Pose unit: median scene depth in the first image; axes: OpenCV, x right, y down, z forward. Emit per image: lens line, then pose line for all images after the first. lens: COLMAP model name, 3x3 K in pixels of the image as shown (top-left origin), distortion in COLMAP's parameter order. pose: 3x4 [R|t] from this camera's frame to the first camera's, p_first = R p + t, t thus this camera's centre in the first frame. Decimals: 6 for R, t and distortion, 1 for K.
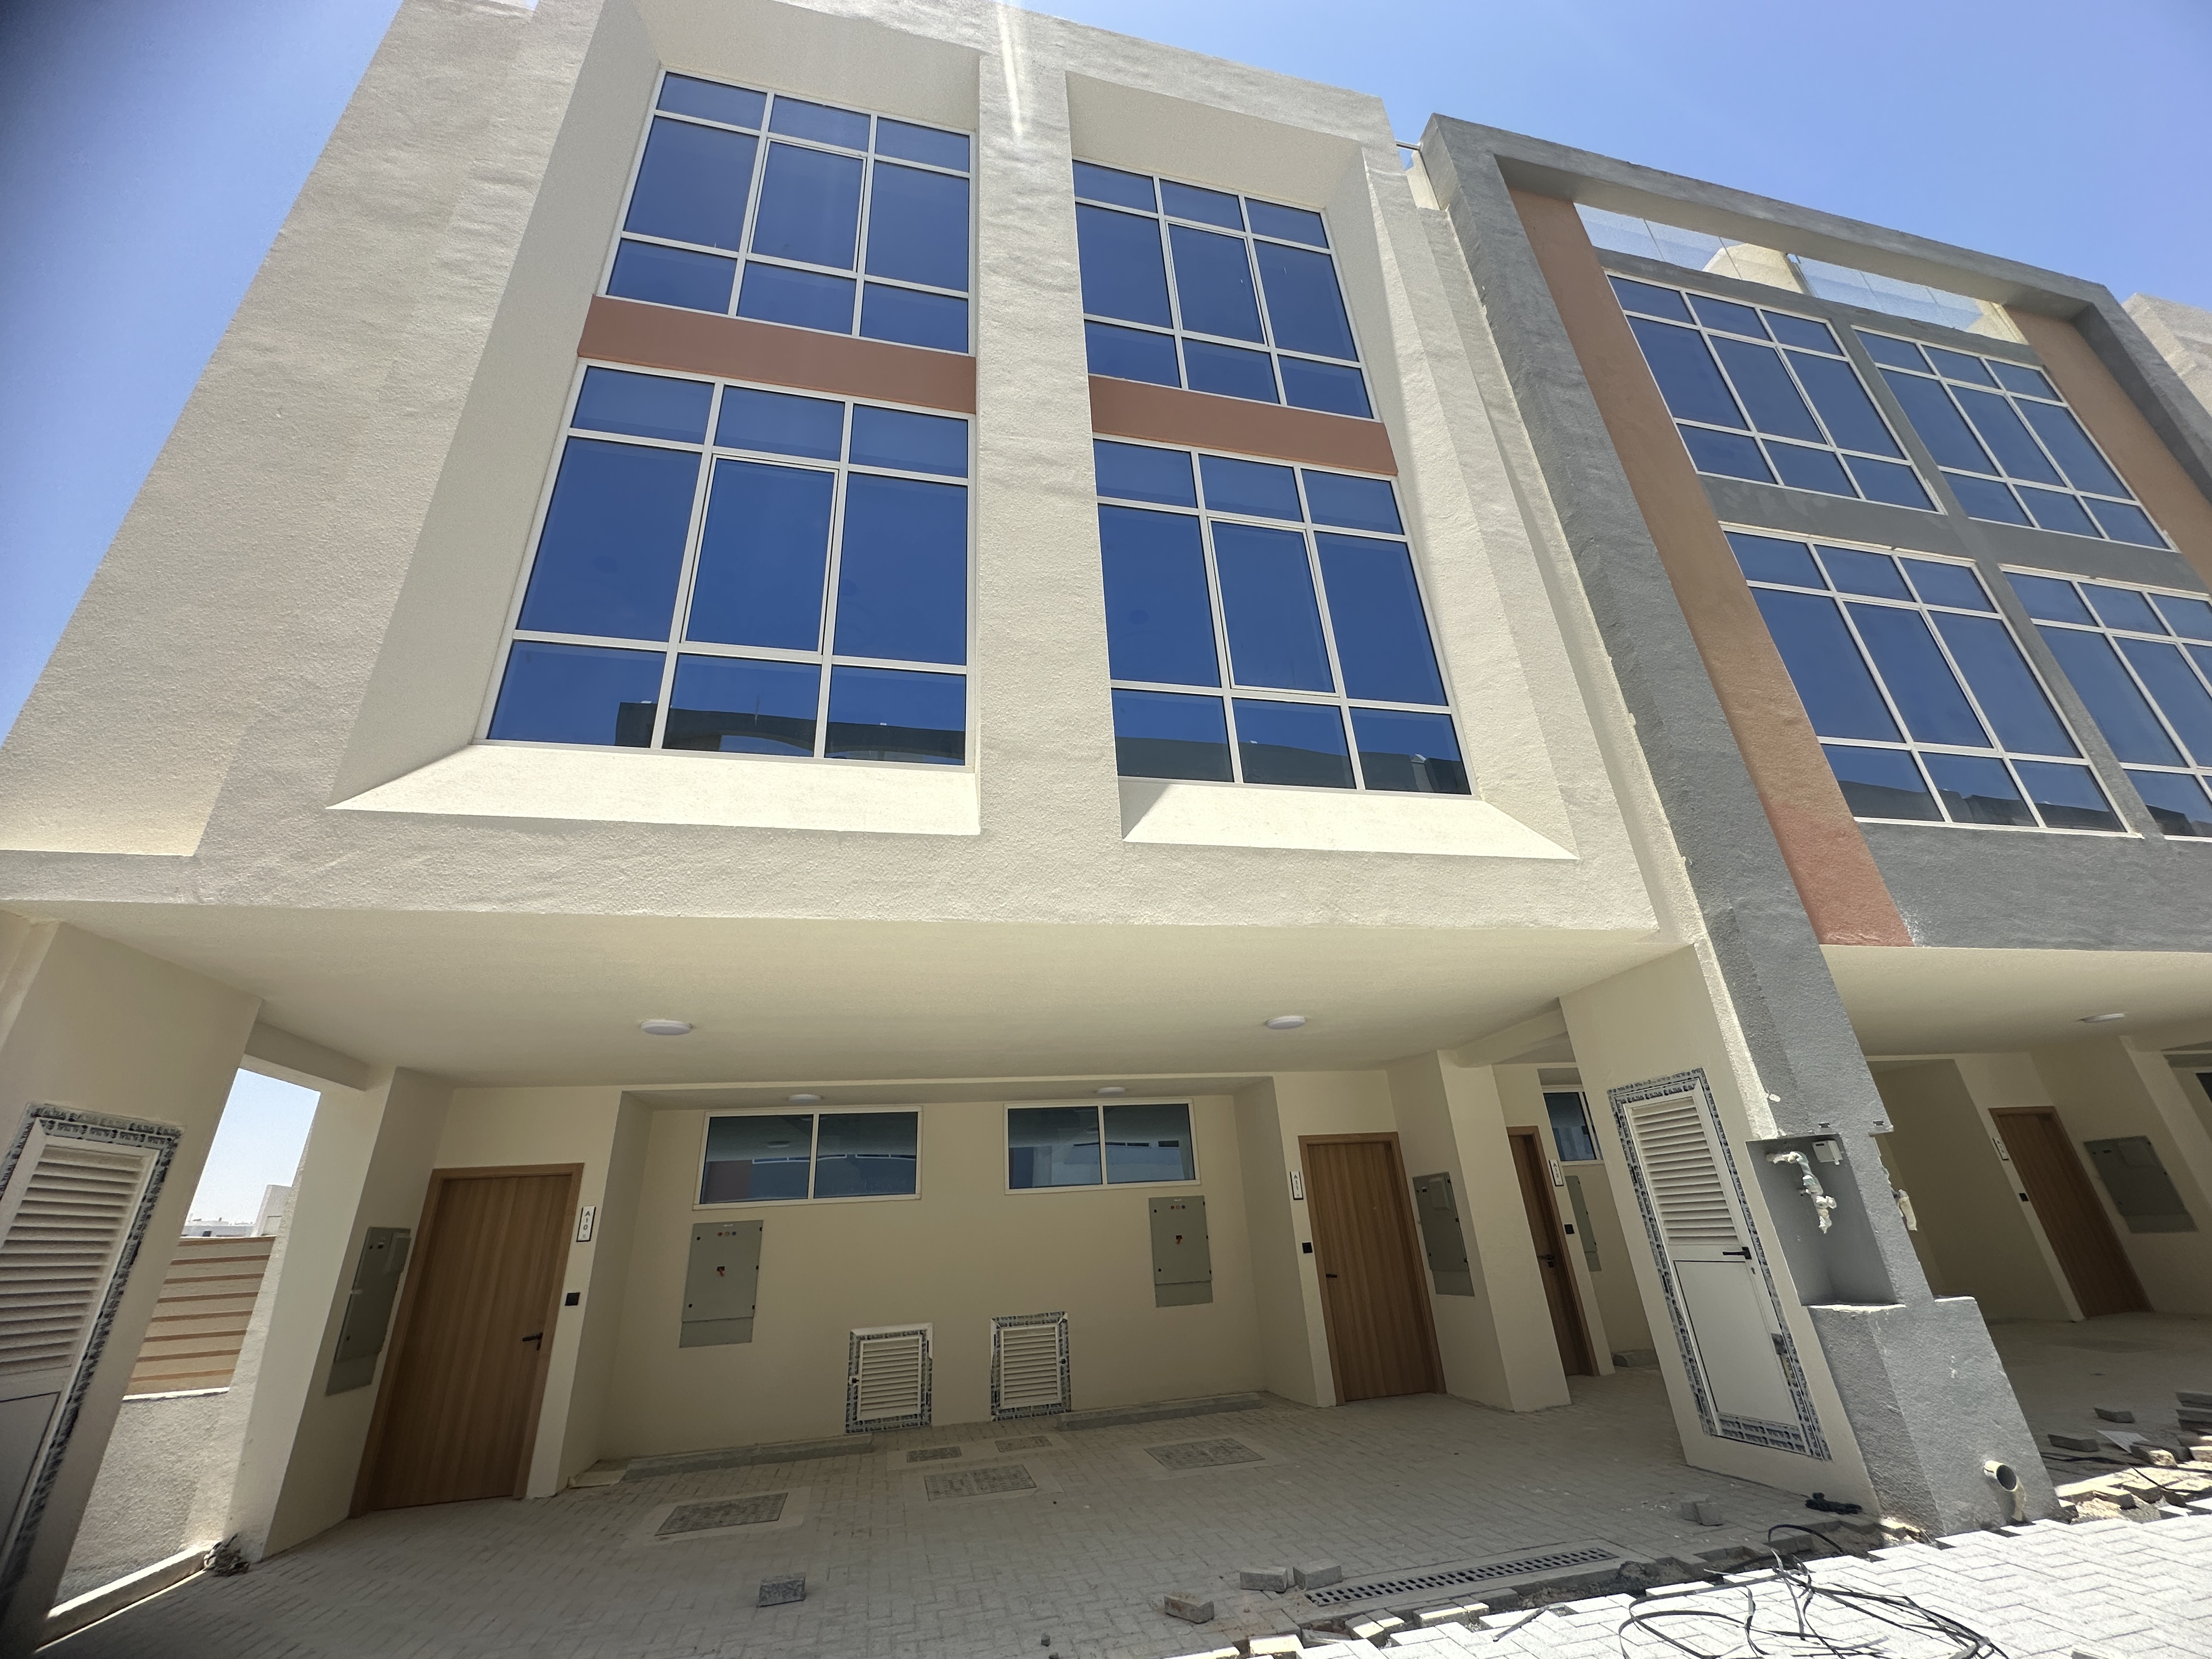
lens RADIAL K [[891.9, 0, 1112.5], [0, 891.9, 822.6], [0, 0, 1]] dist [-0.010040, 0.000031]
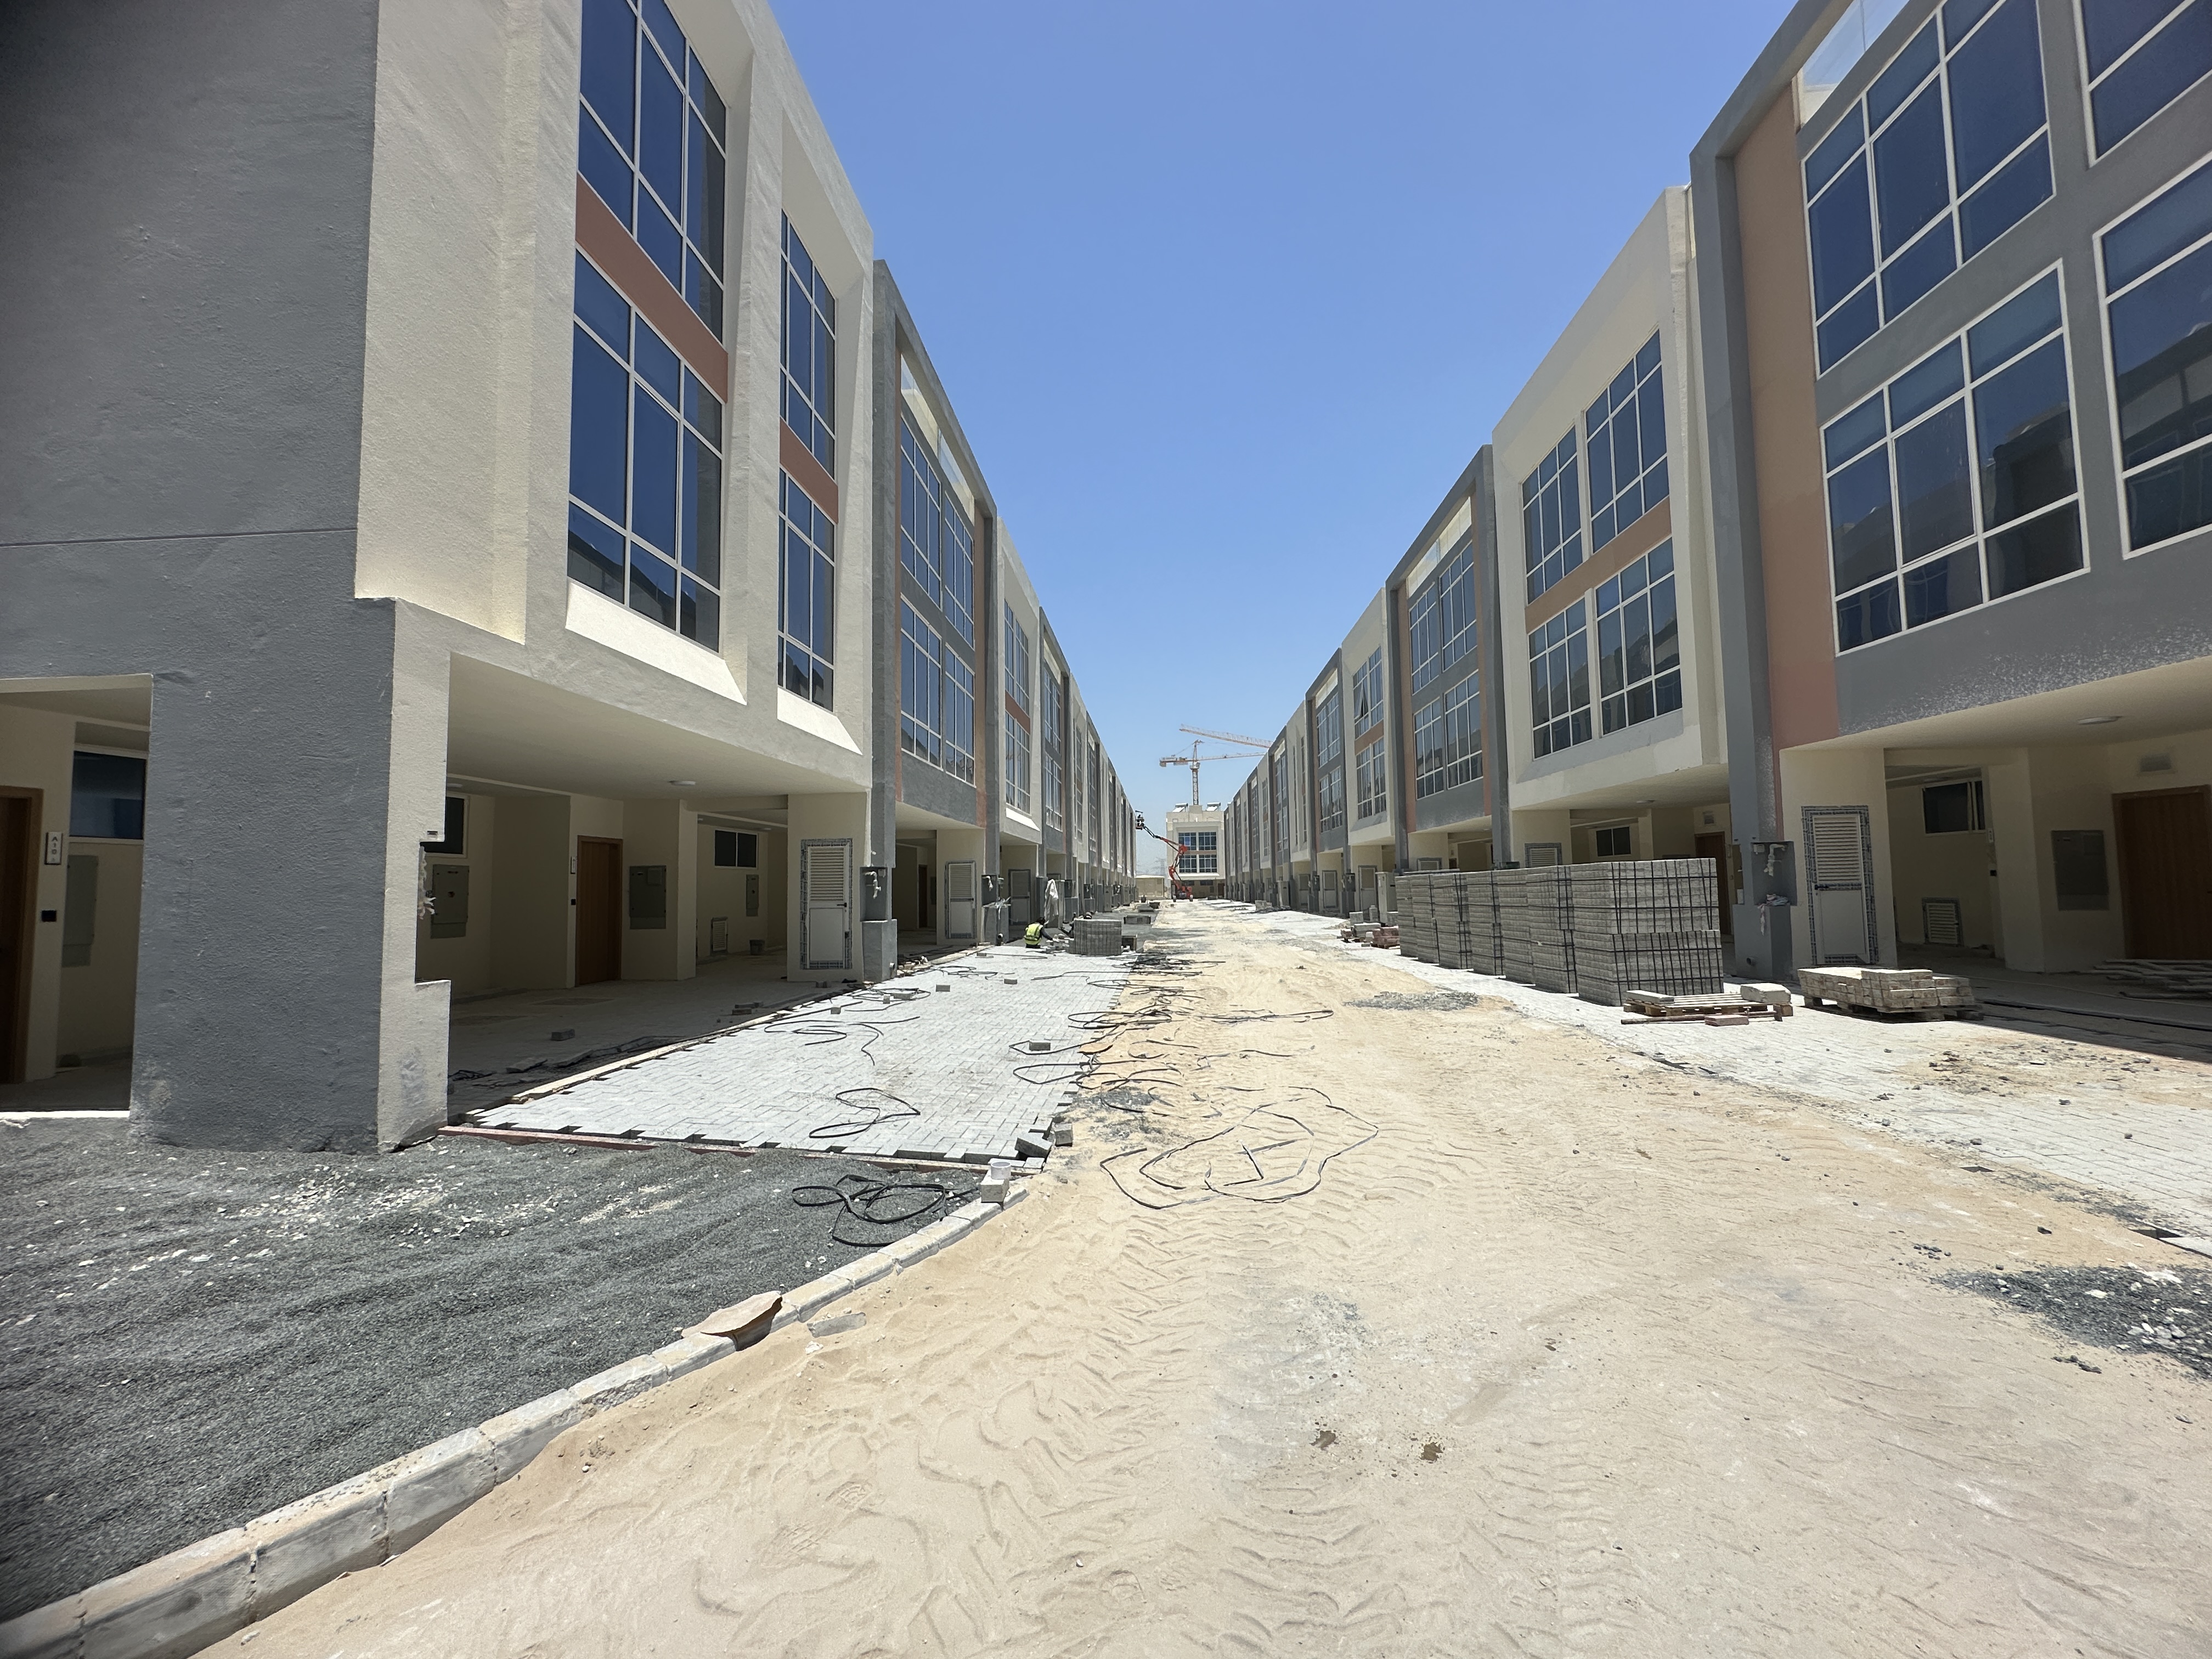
lens RADIAL K [[891.9, 0, 1112.5], [0, 891.9, 822.6], [0, 0, 1]] dist [-0.010040, 0.000031]
pose [[0.285849, 0.123318, 0.950307, -1.168210], [-0.405662, 0.914017, 0.003413, -0.057542], [-0.868175, -0.386479, 0.311296, -0.318918]]
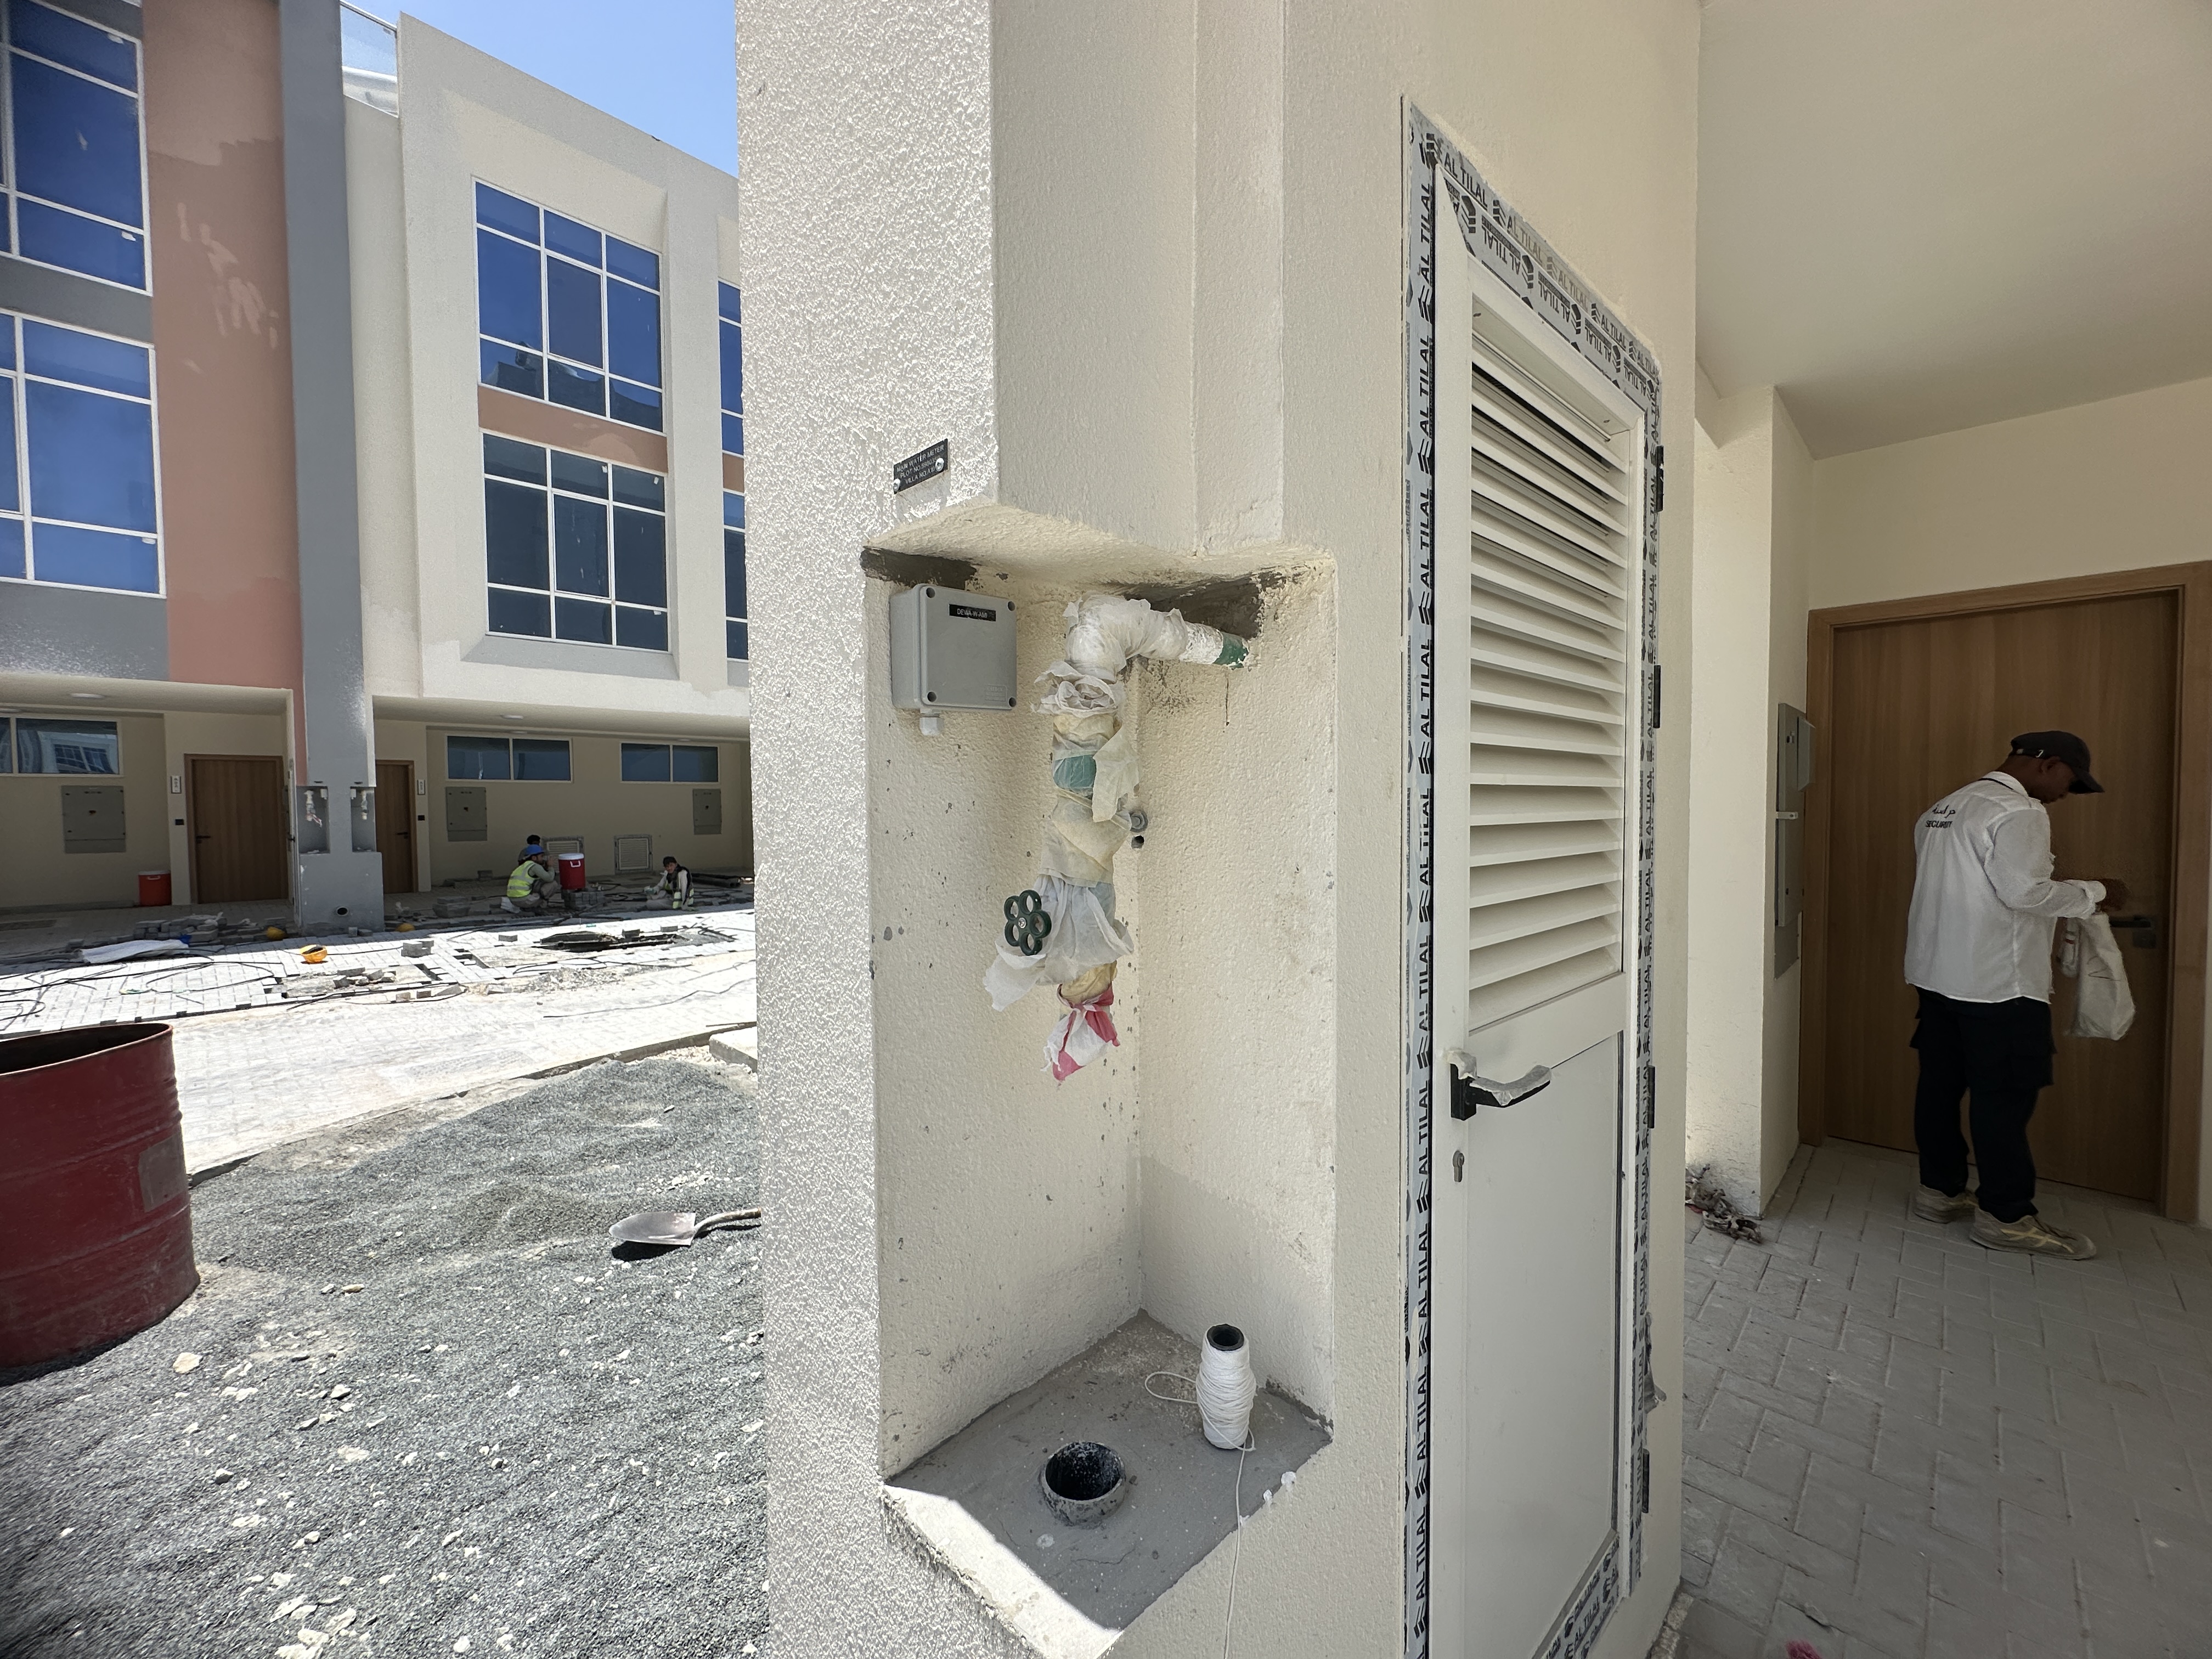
lens RADIAL K [[891.9, 0, 1112.5], [0, 891.9, 822.6], [0, 0, 1]] dist [-0.010040, 0.000031]
pose [[0.867201, 0.031448, 0.496965, 0.336708], [-0.244848, 0.895954, 0.370562, -1.050328], [-0.433604, -0.443033, 0.784672, -2.140857]]
